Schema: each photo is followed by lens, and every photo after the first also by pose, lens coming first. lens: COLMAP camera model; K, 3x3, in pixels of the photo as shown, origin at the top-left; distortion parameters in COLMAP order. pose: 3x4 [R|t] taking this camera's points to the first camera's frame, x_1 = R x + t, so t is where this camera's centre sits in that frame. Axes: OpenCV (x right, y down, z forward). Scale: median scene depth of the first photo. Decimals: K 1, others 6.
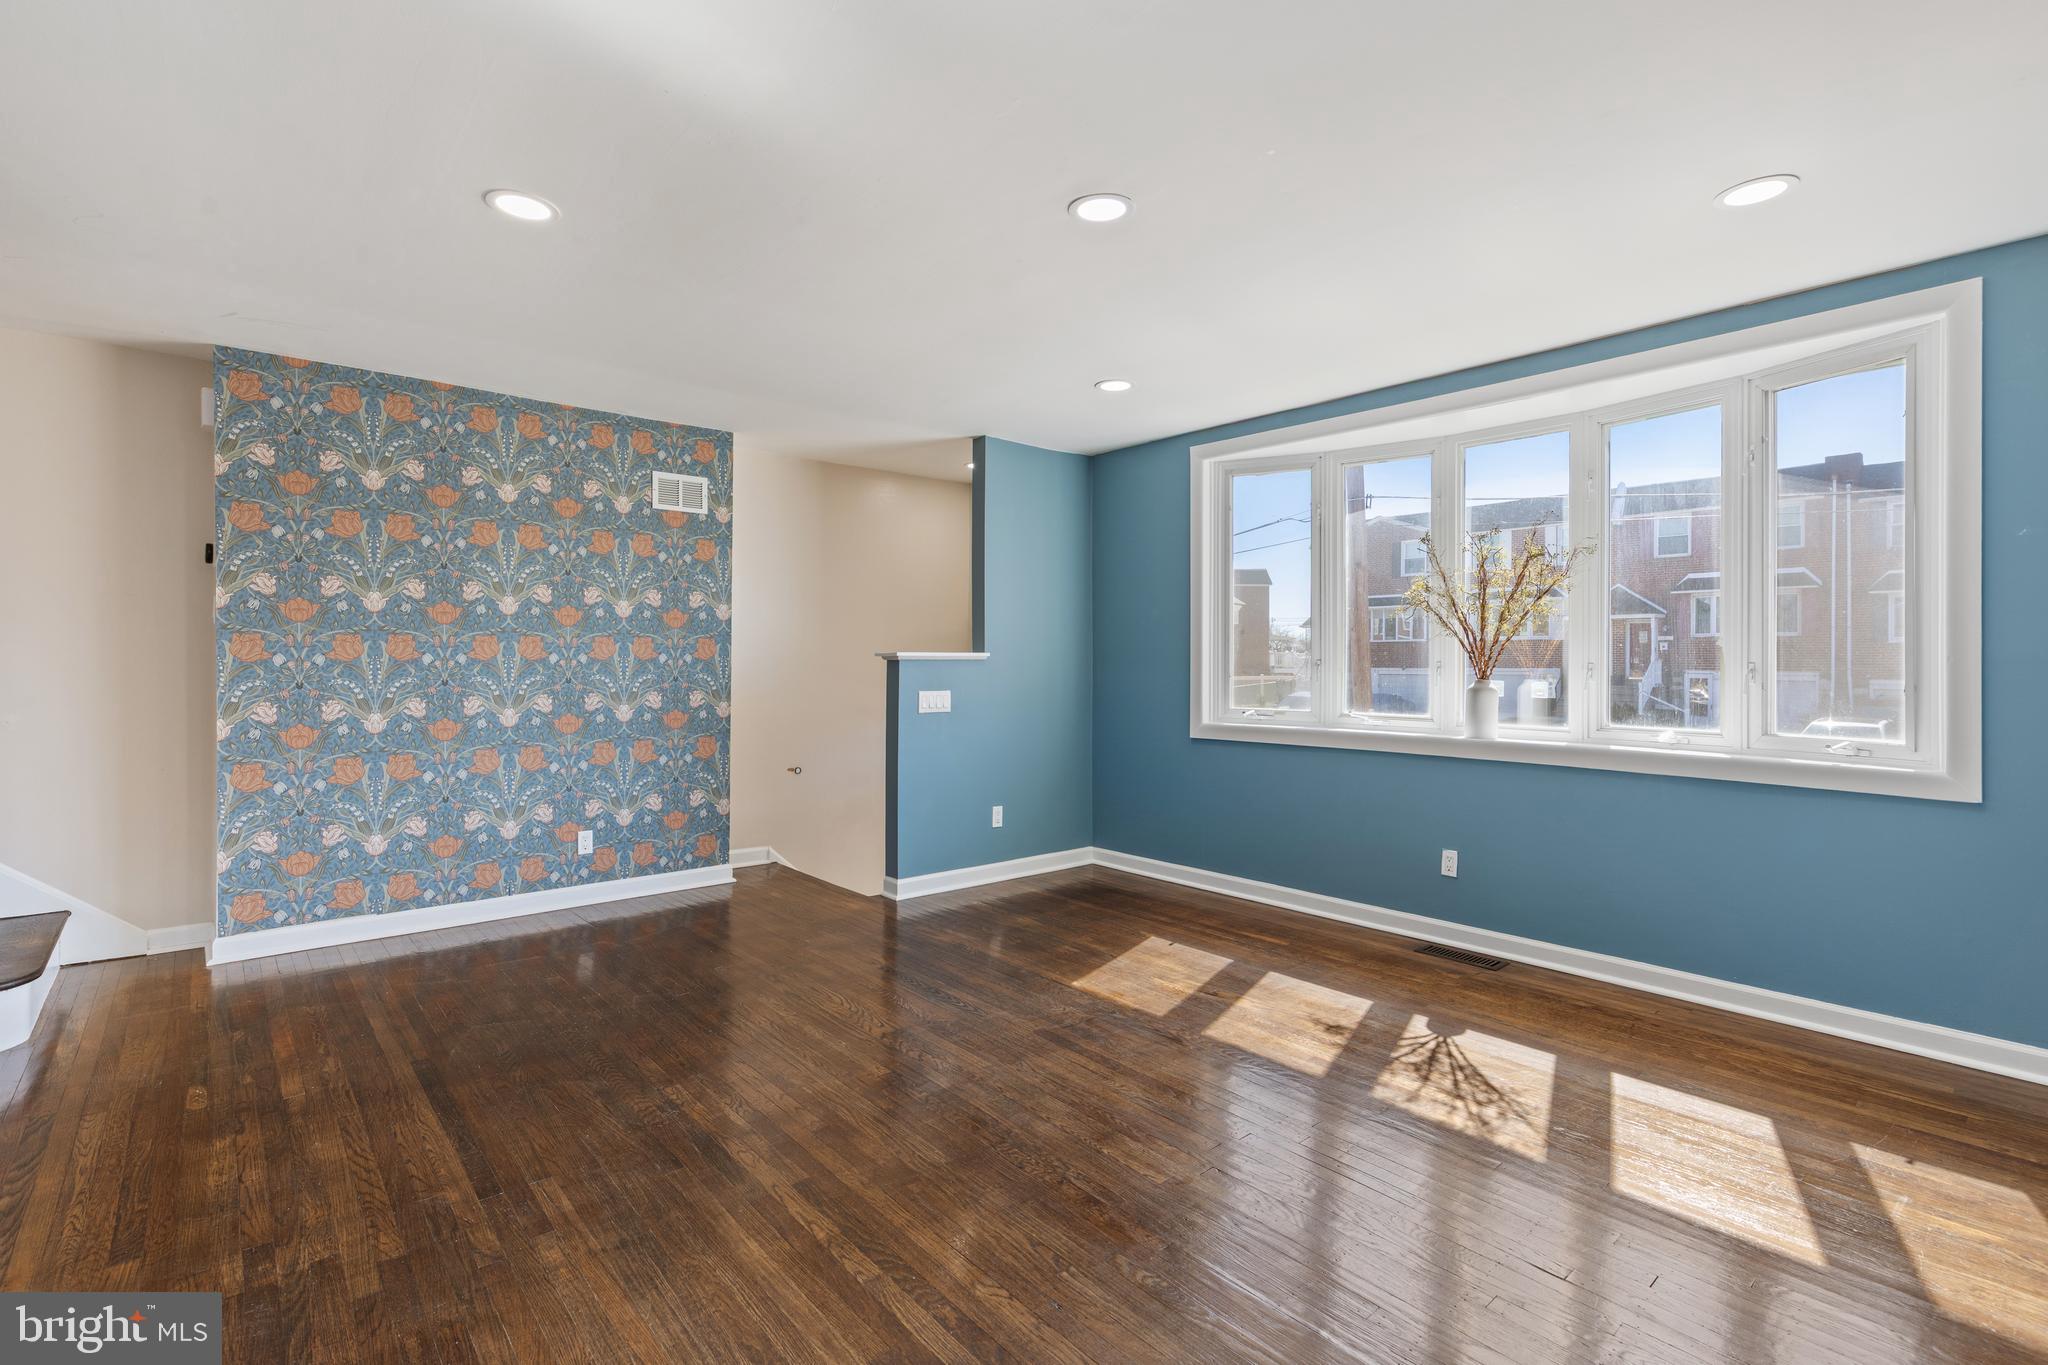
lens RADIAL K [[949.0, 0, 984.7], [0, 949.0, 660.2], [0, 0, 1]] dist [0.005266, -0.000035]
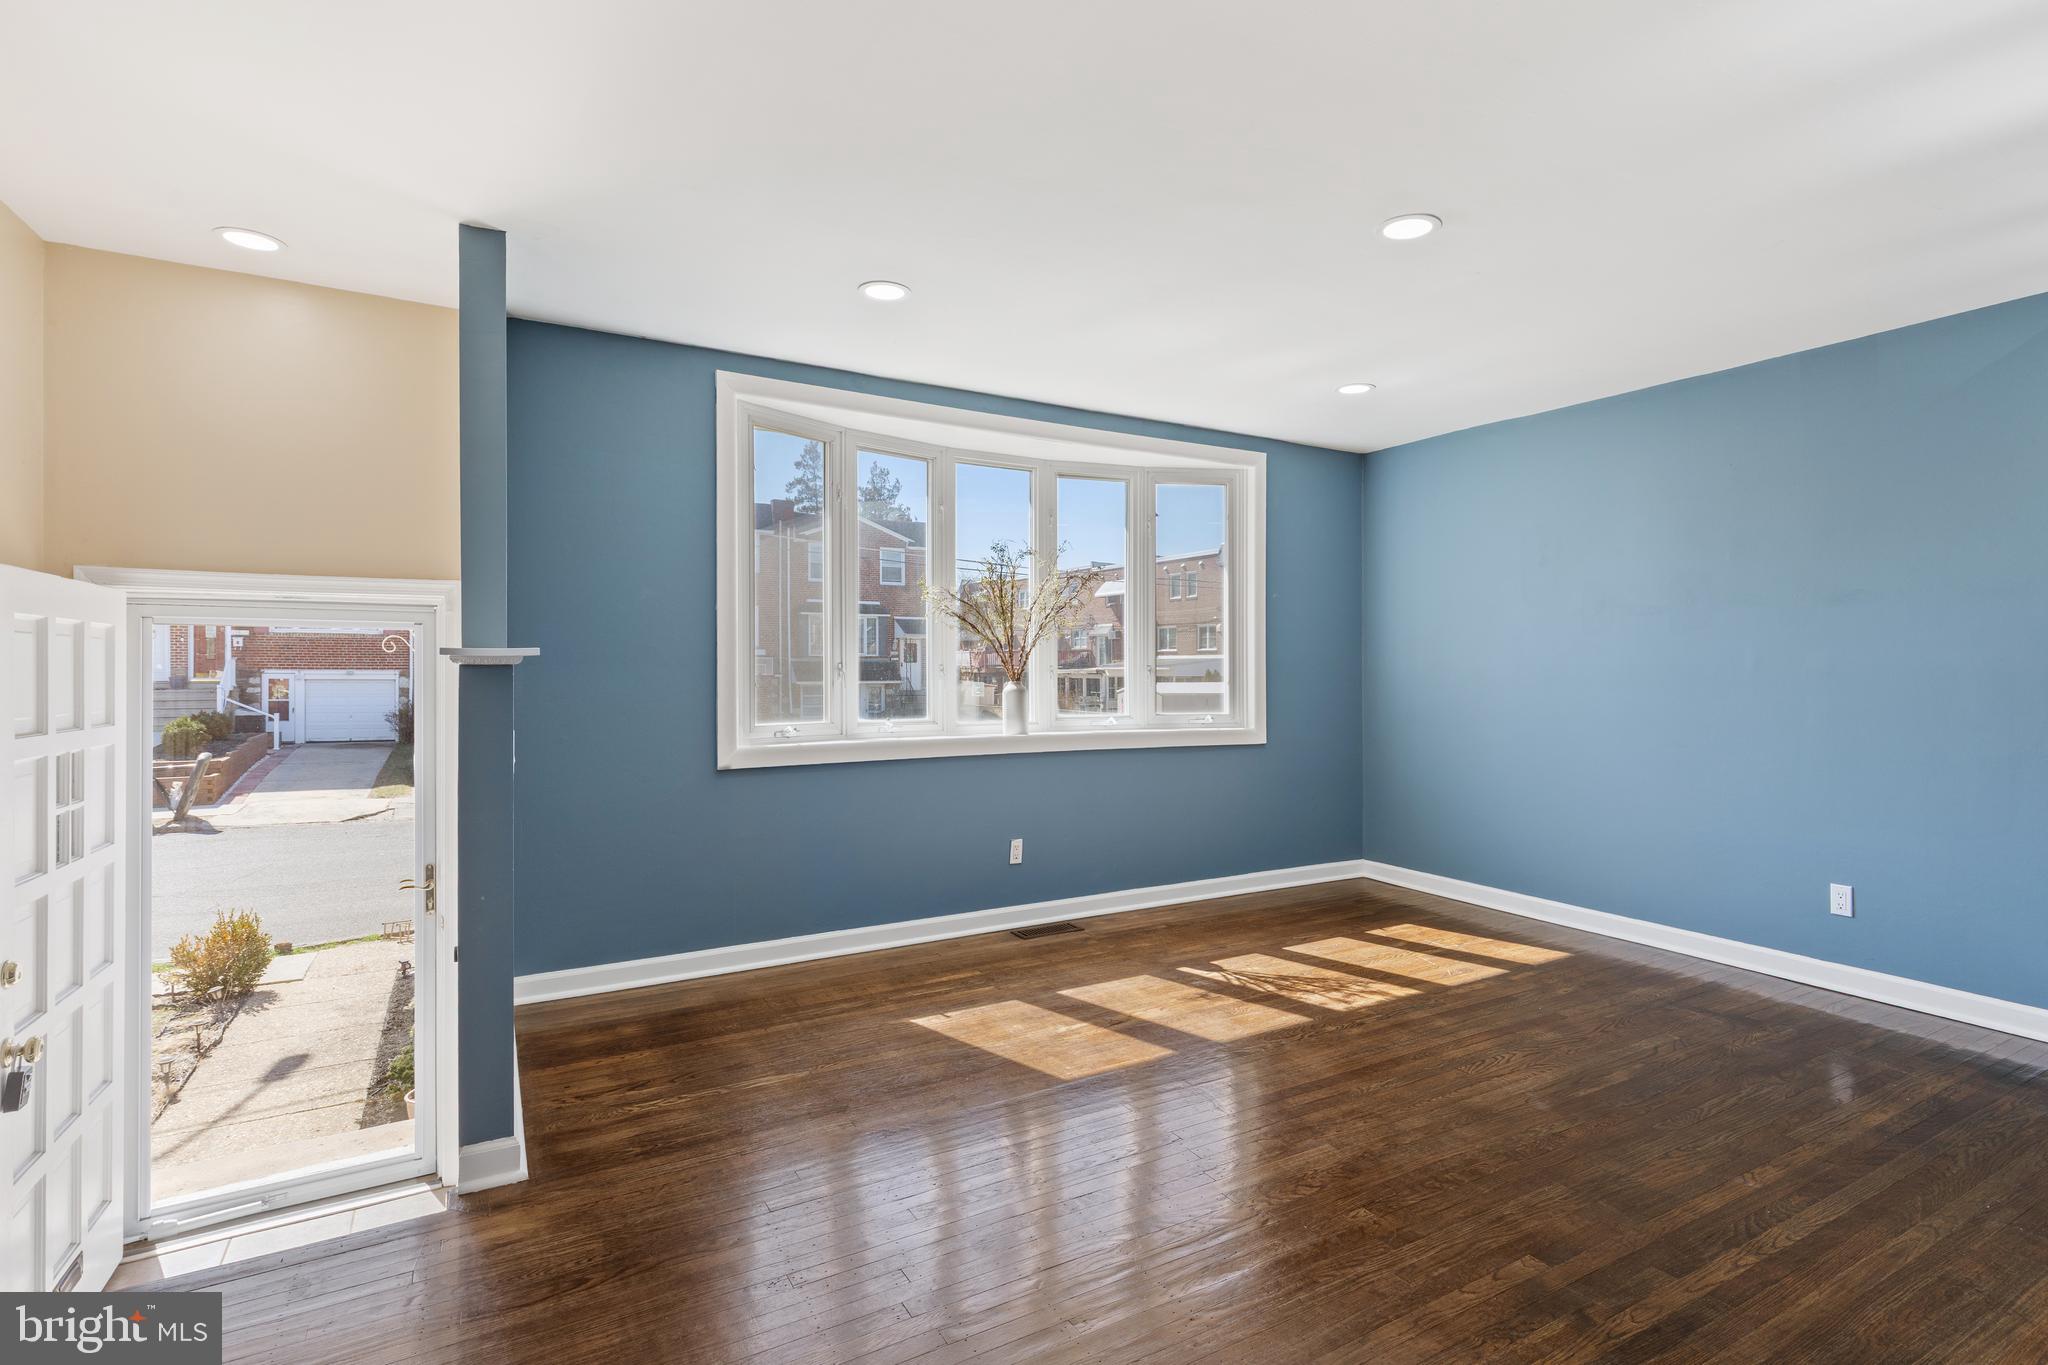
lens RADIAL K [[1043.5, 0, 1035.2], [0, 1043.5, 676.0], [0, 0, 1]] dist [-0.001836, -0.001797]
pose [[0.129399, -0.012883, 0.991509, -0.586674], [-0.005302, 0.999892, 0.013684, -0.002833], [-0.991578, -0.007027, 0.129316, 0.708329]]
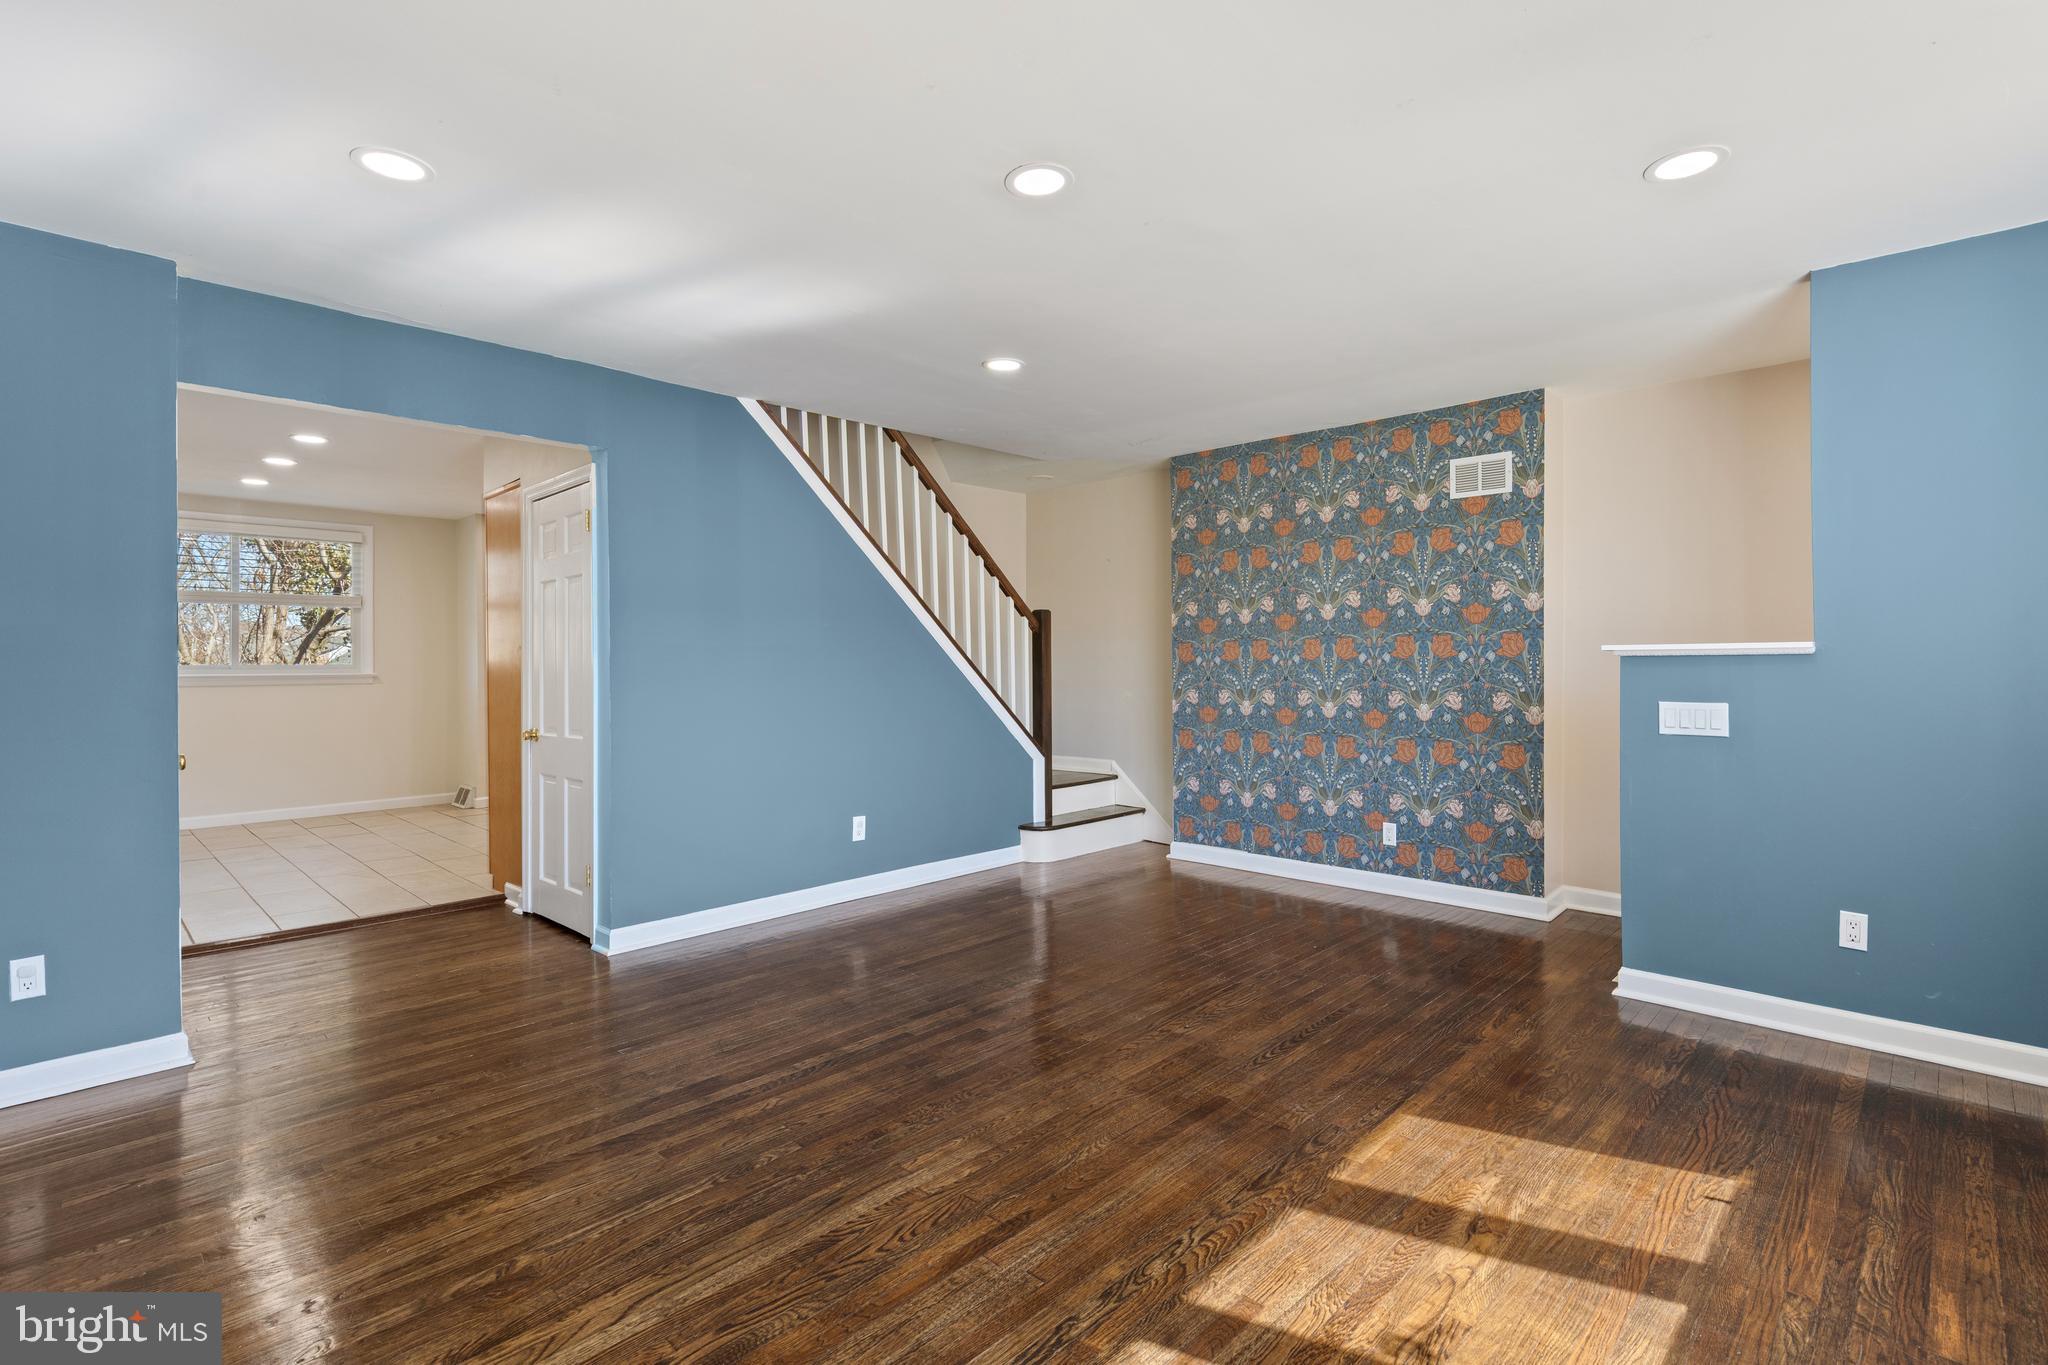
lens RADIAL K [[949.0, 0, 995.7], [0, 949.0, 654.4], [0, 0, 1]] dist [0.005266, -0.000035]
pose [[0.093459, -0.010478, -0.995568, 0.596149], [0.009200, 0.999911, -0.009660, 0.000820], [0.995581, -0.008257, 0.093547, 0.487648]]
